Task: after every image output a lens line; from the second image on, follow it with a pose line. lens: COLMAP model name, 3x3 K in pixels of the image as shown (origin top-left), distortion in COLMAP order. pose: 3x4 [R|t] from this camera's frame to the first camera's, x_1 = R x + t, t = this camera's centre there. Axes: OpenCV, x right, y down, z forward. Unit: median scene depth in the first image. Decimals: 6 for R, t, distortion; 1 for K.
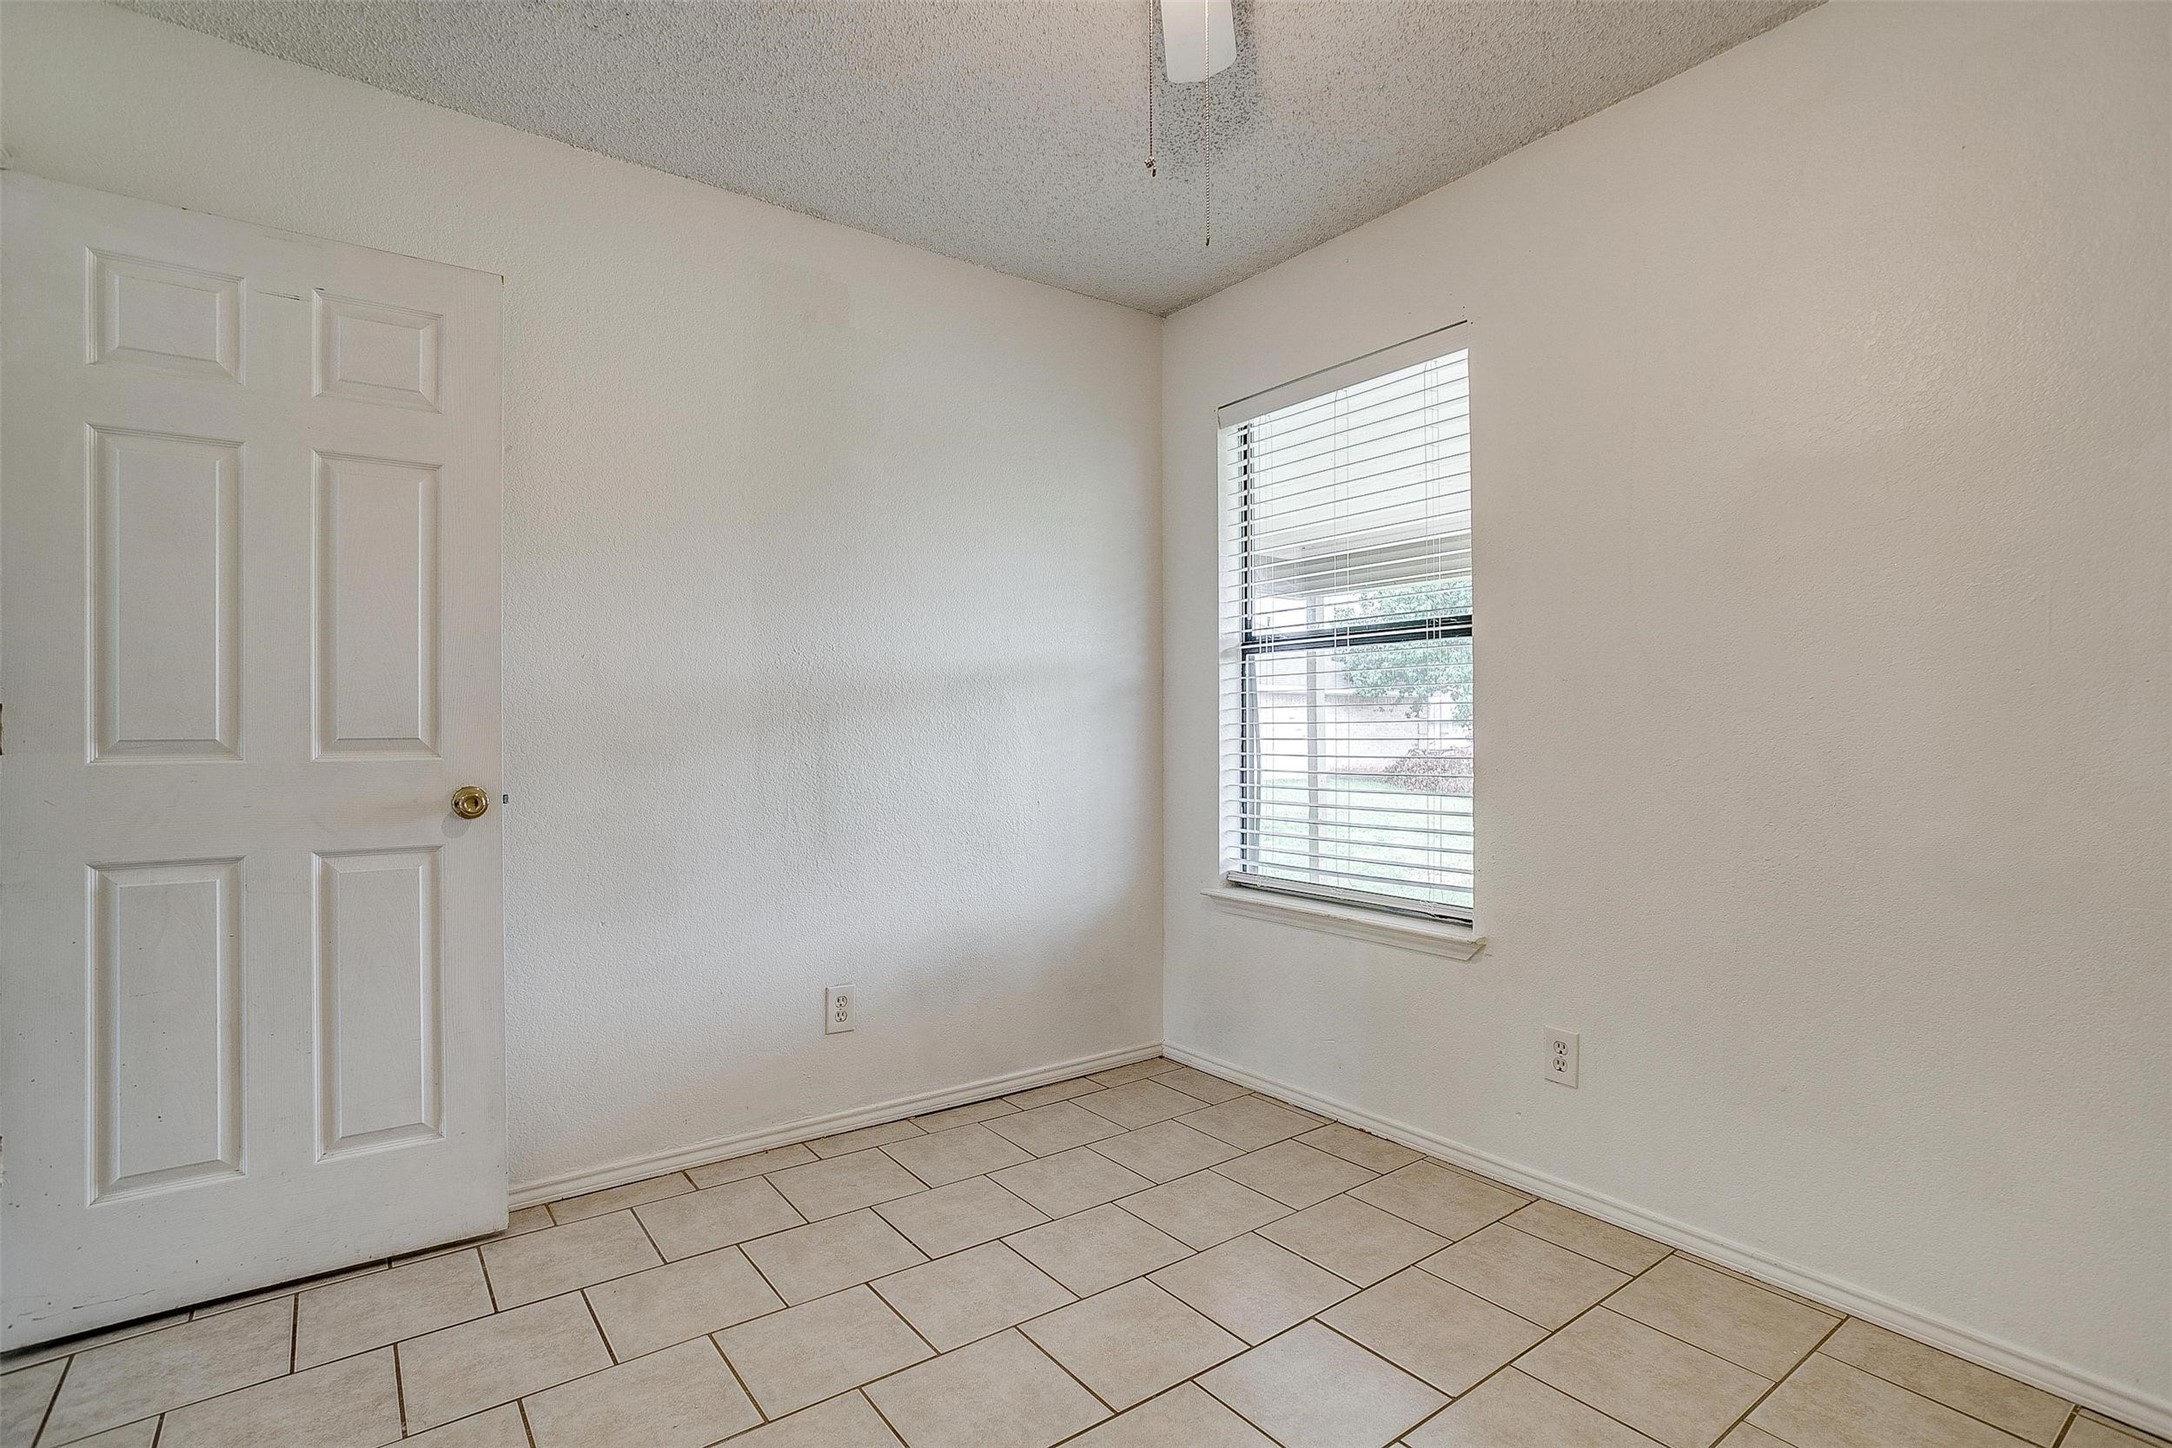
lens RADIAL K [[1058.2, 0, 1085.6], [0, 1058.2, 718.4], [0, 0, 1]] dist [-0.049717, 0.027795]
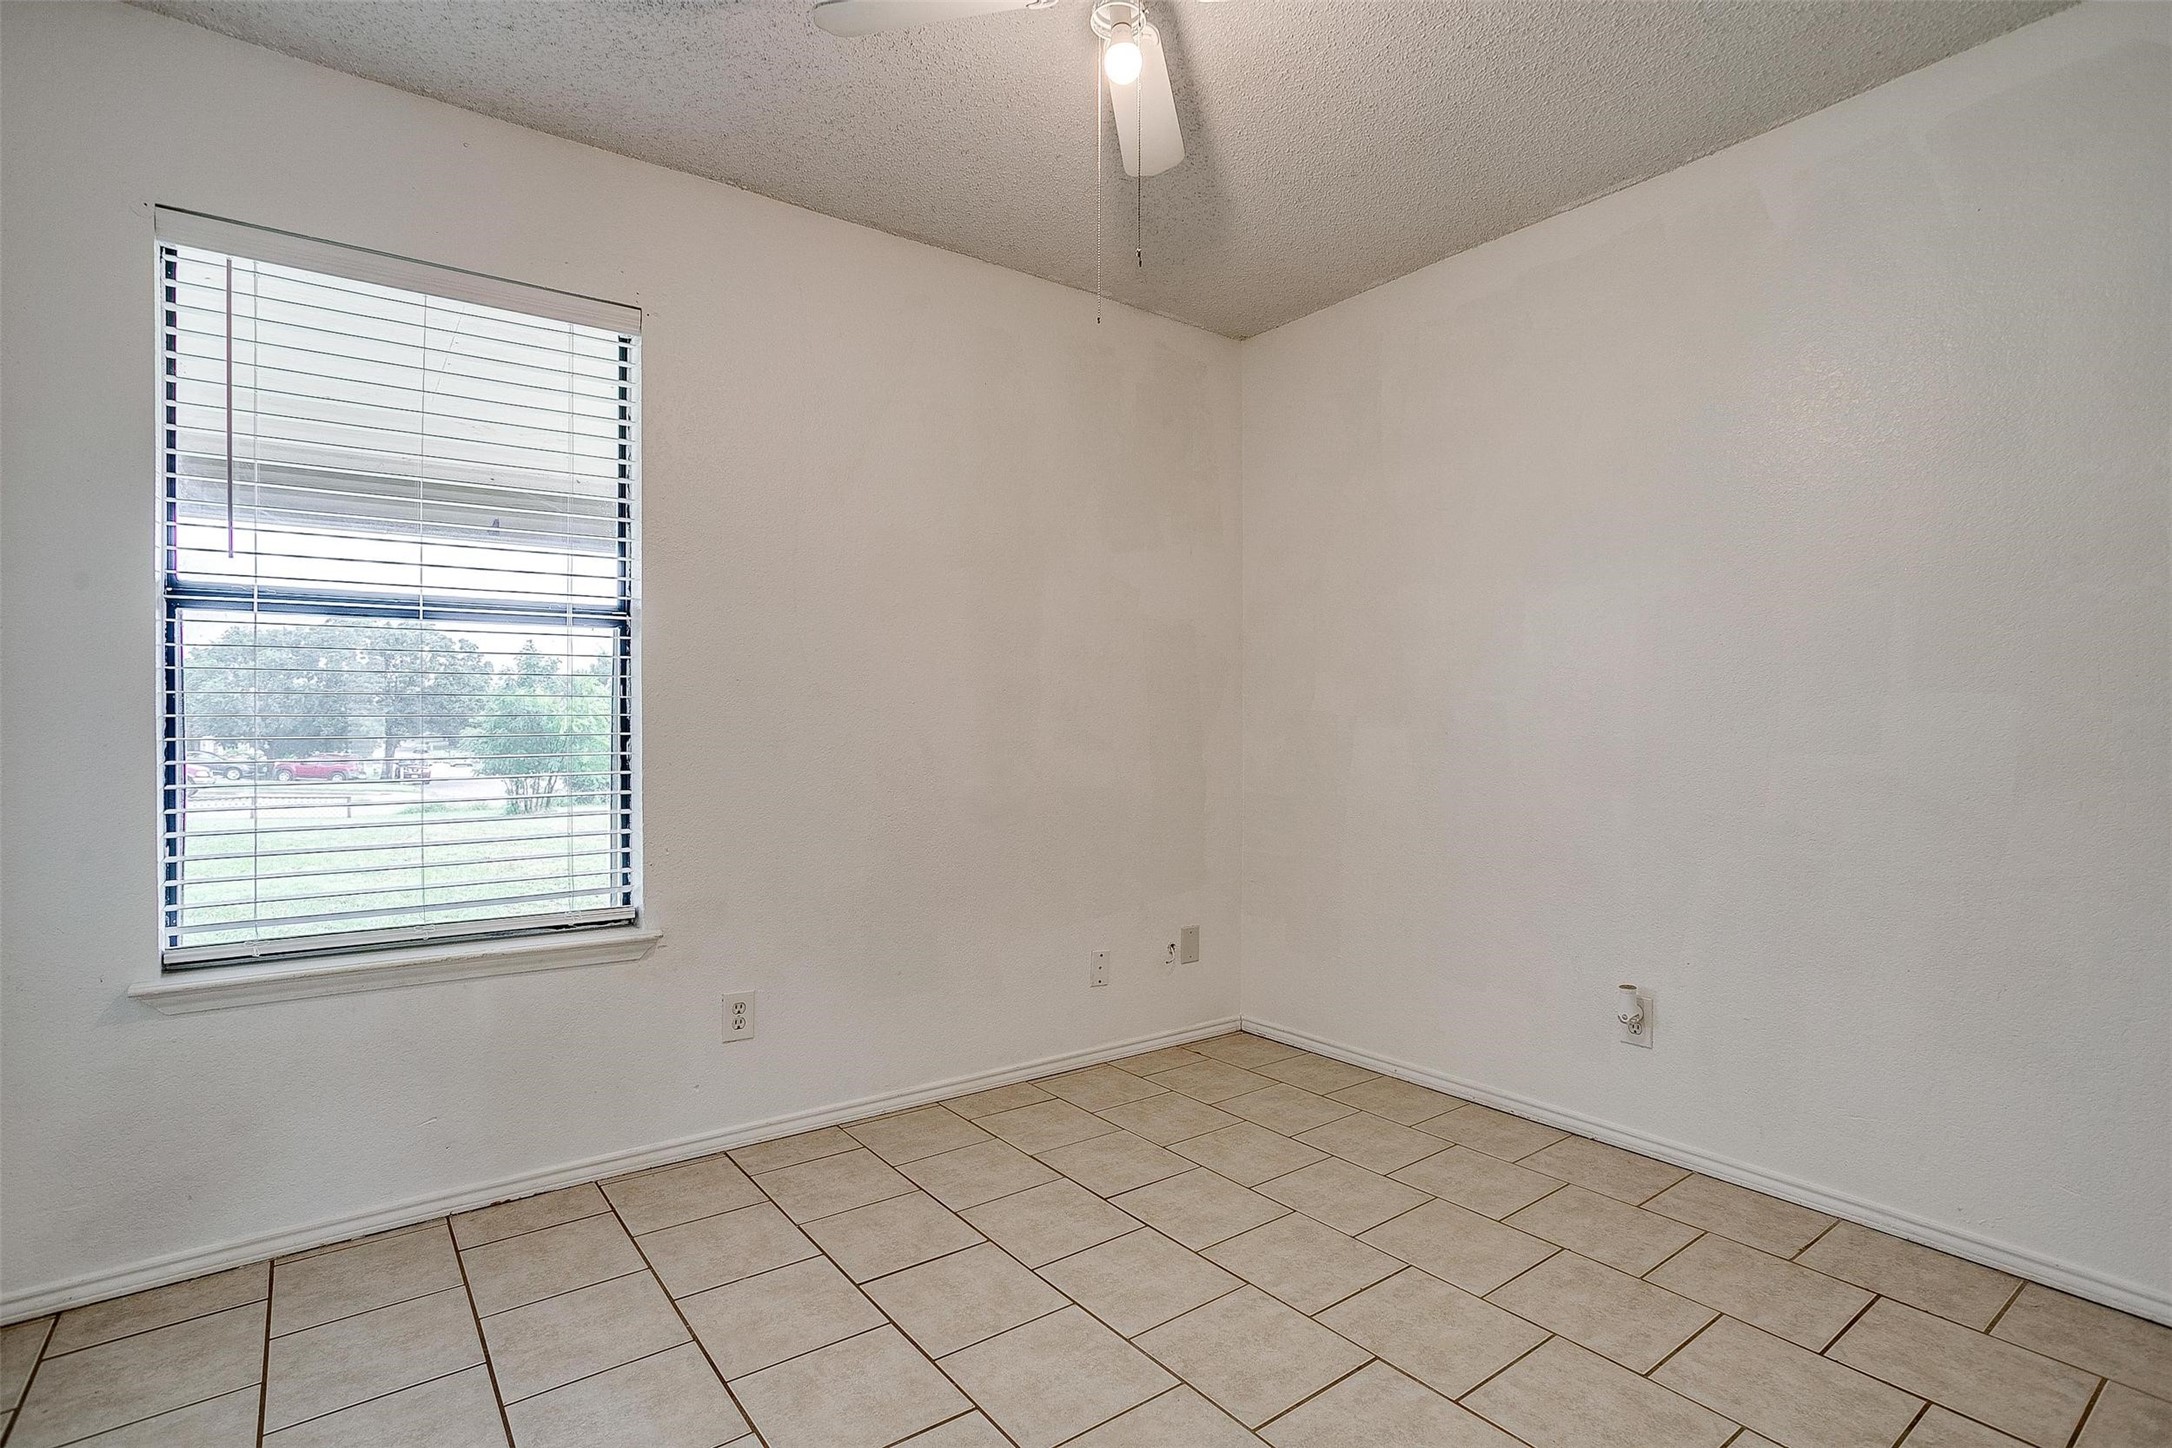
lens RADIAL K [[1058.2, 0, 1087.0], [0, 1058.2, 724.7], [0, 0, 1]] dist [-0.049717, 0.027795]
pose [[-0.004586, 0.001668, 0.999988, -0.595885], [-0.007912, 0.999967, -0.001704, 0.008550], [-0.999958, -0.007920, -0.004572, 0.559315]]
